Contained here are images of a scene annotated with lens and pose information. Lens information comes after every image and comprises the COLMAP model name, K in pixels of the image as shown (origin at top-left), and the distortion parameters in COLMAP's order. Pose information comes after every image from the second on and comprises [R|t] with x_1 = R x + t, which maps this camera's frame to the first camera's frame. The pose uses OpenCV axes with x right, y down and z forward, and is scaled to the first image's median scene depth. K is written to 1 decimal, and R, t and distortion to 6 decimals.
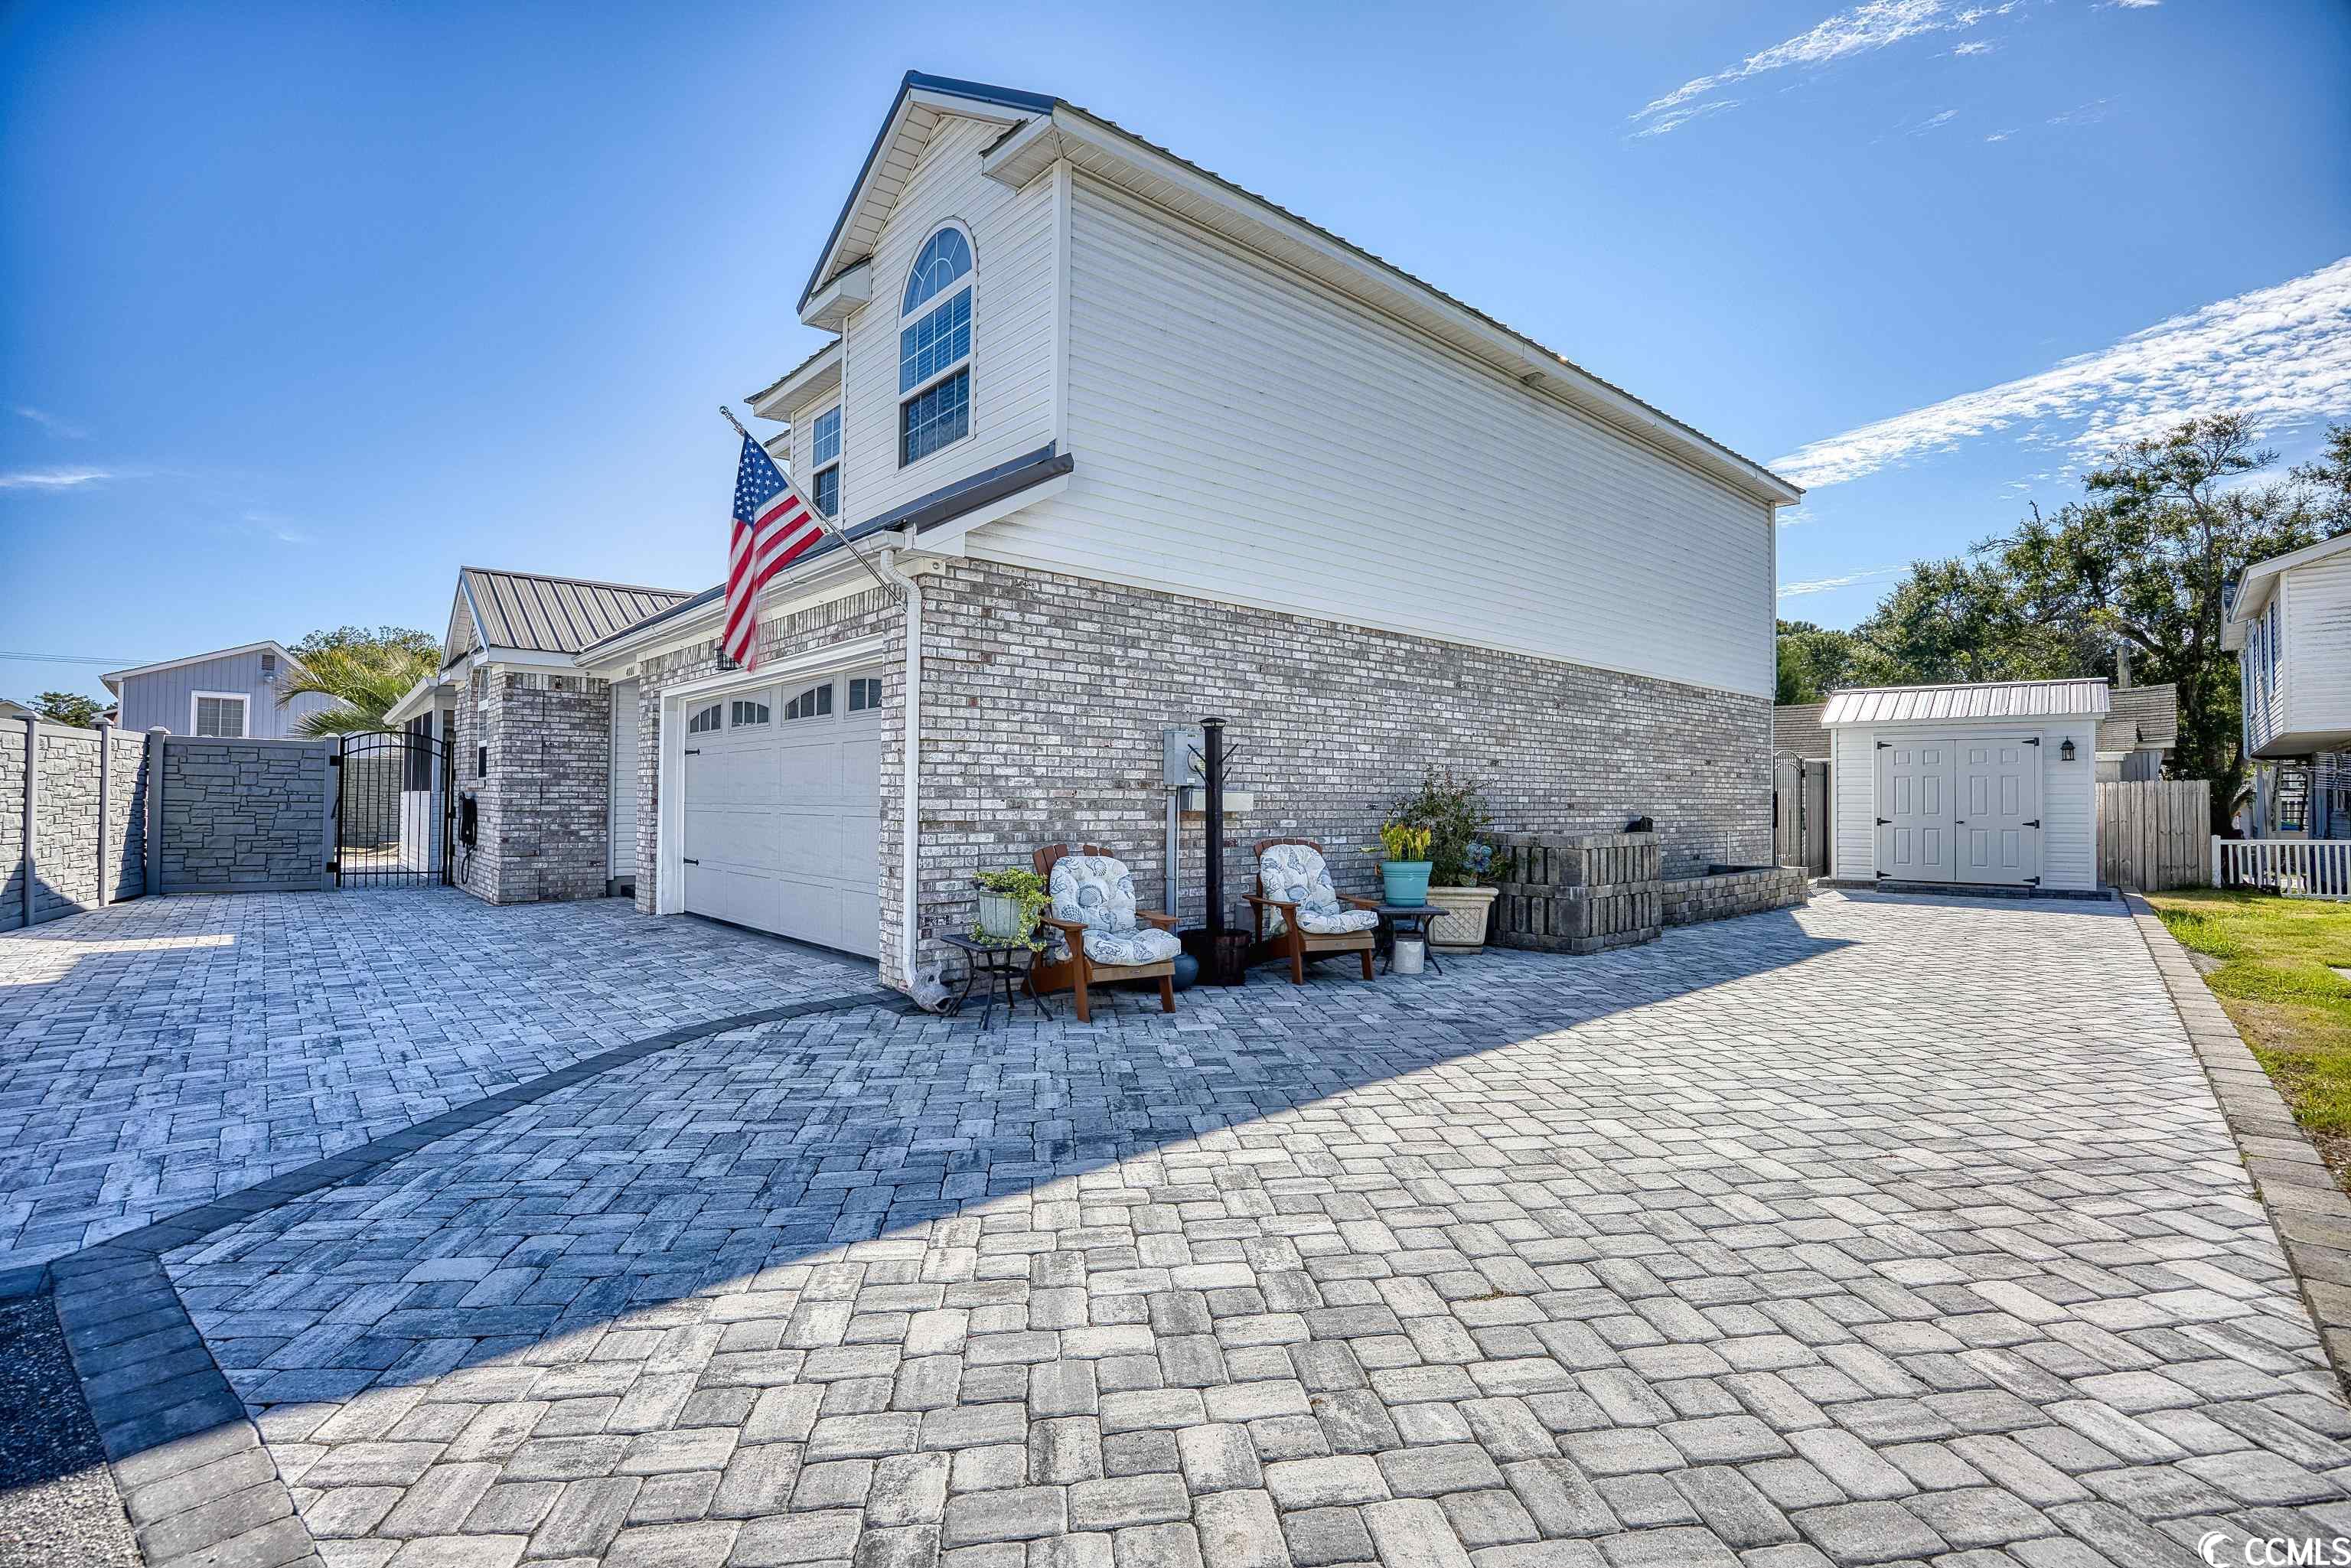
lens RADIAL K [[1102.8, 0, 1179.7], [0, 1102.8, 776.8], [0, 0, 1]] dist [-0.058778, 0.014394]
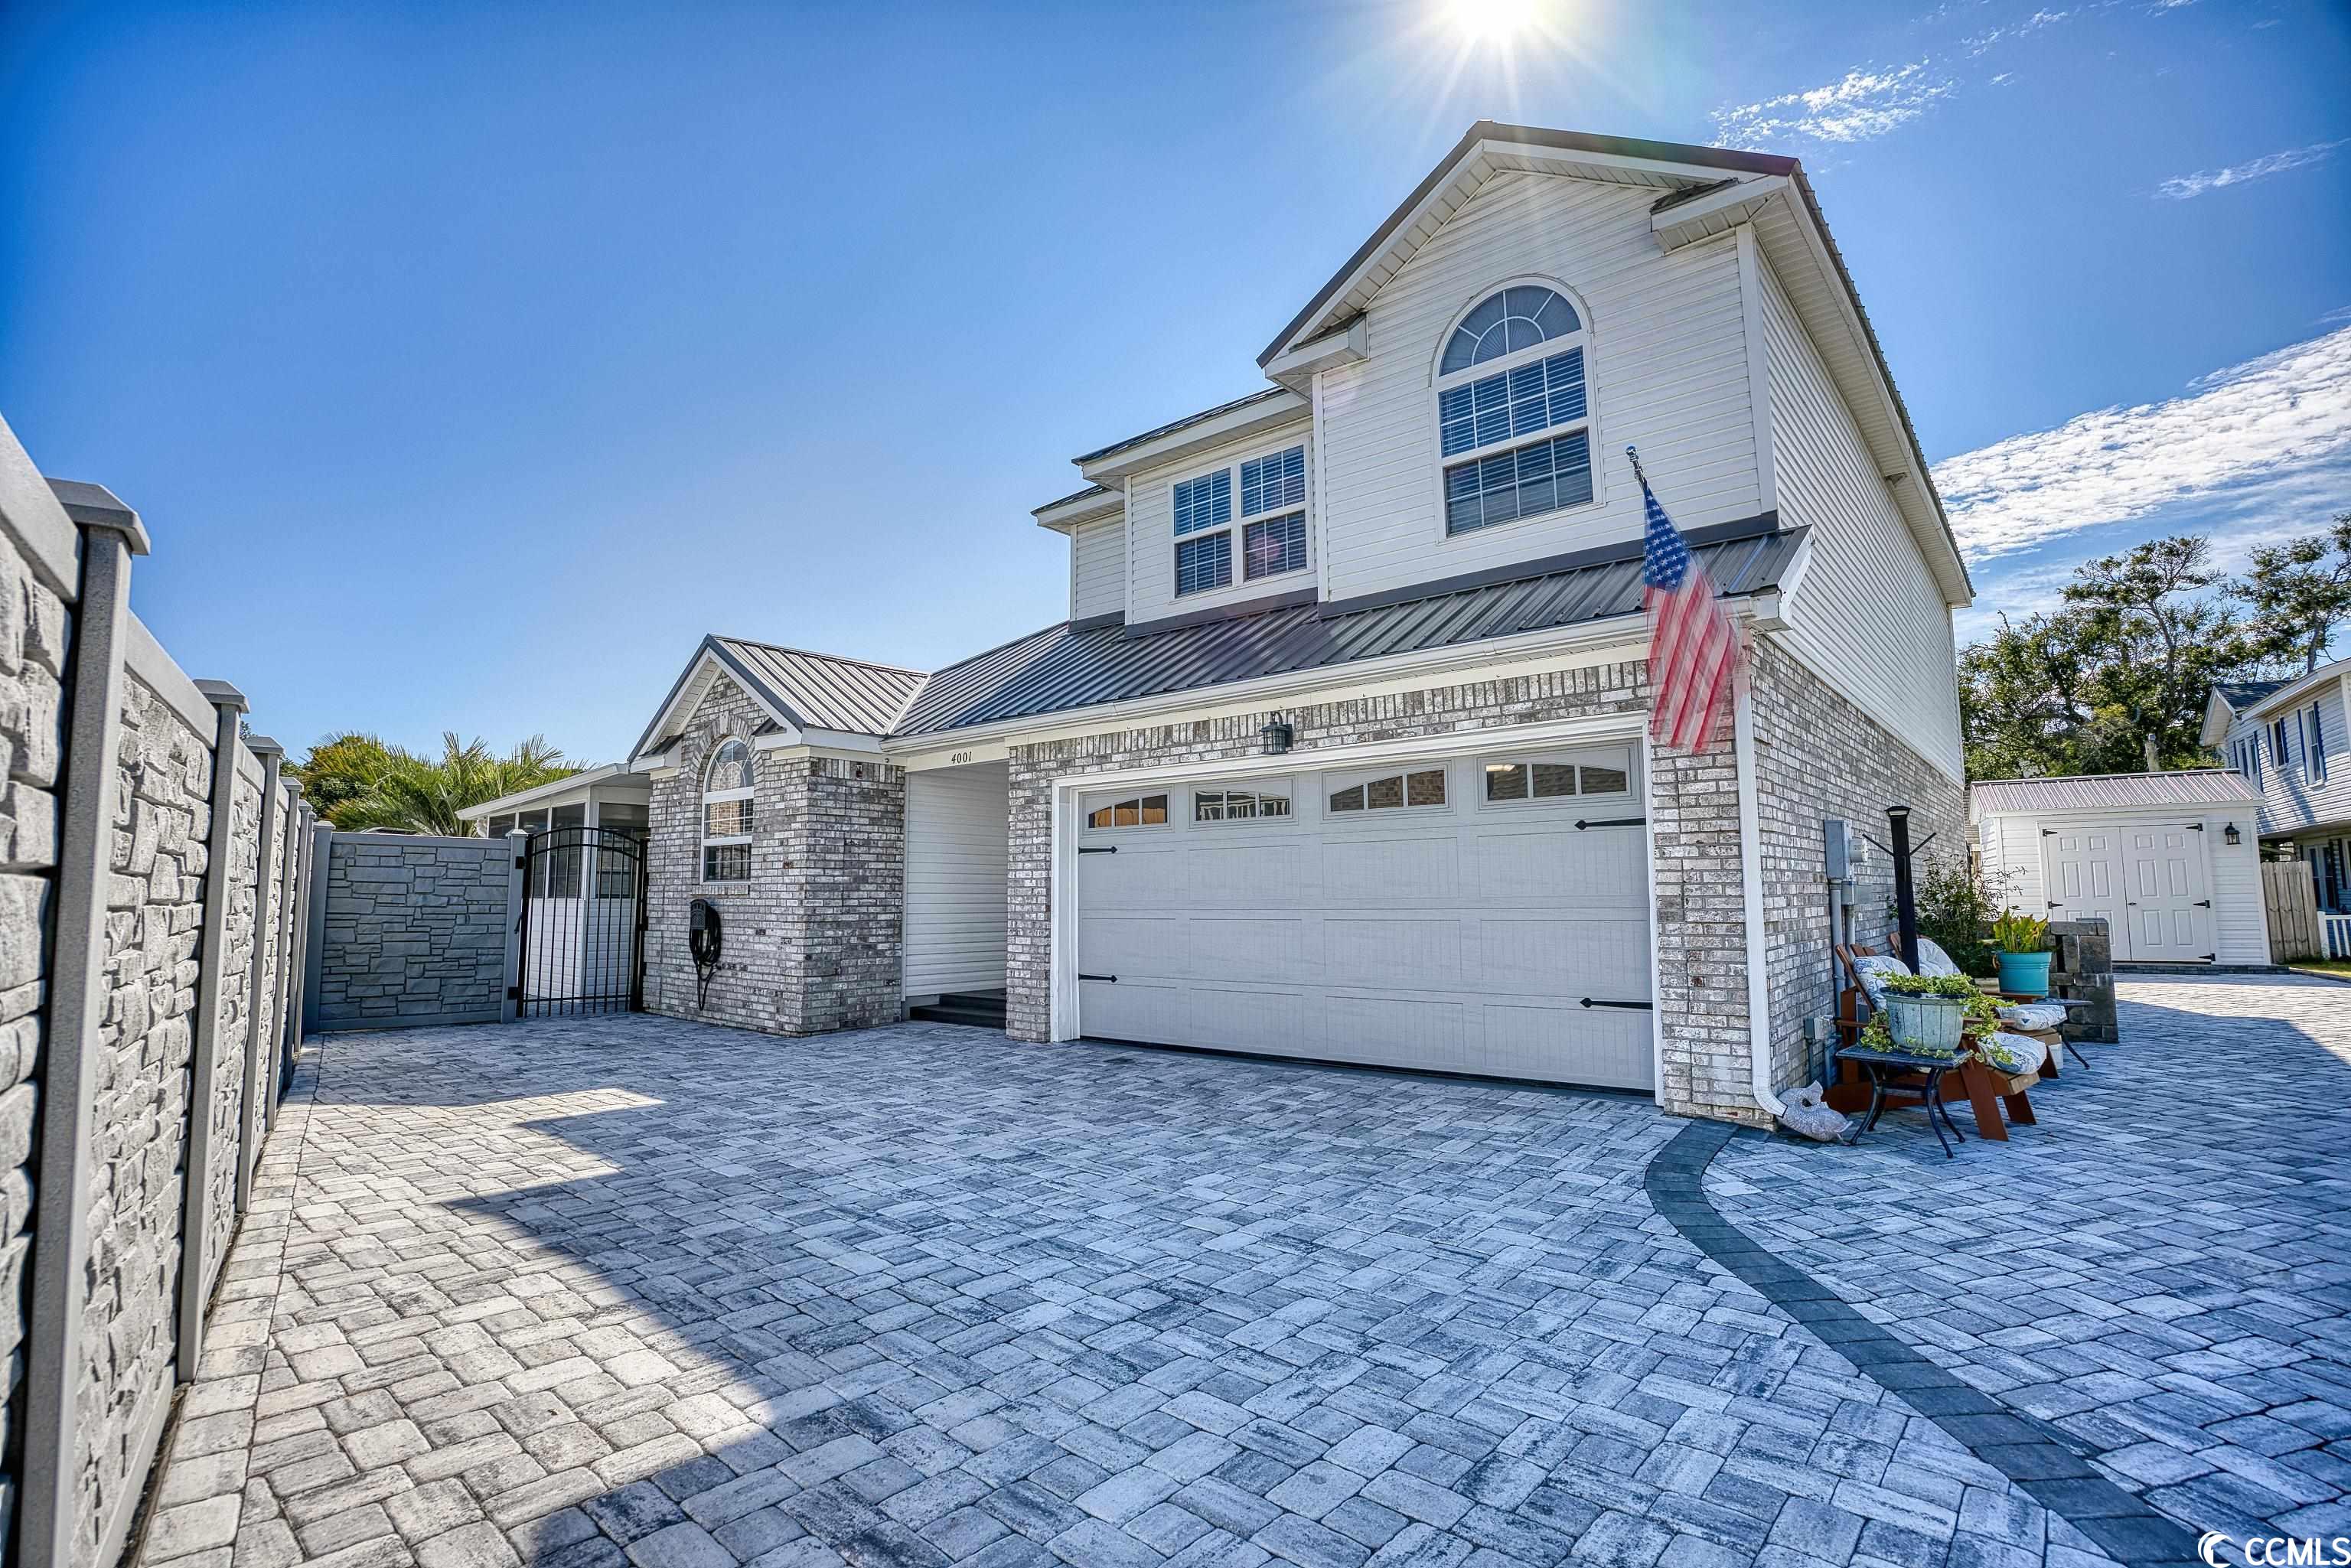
lens RADIAL K [[1102.8, 0, 1177.2], [0, 1102.8, 775.3], [0, 0, 1]] dist [-0.058778, 0.014394]
pose [[0.989806, 0.001468, 0.142418, -0.440006], [0.011188, 0.996056, -0.088021, -0.003492], [-0.141985, 0.088717, 0.985885, 0.105388]]
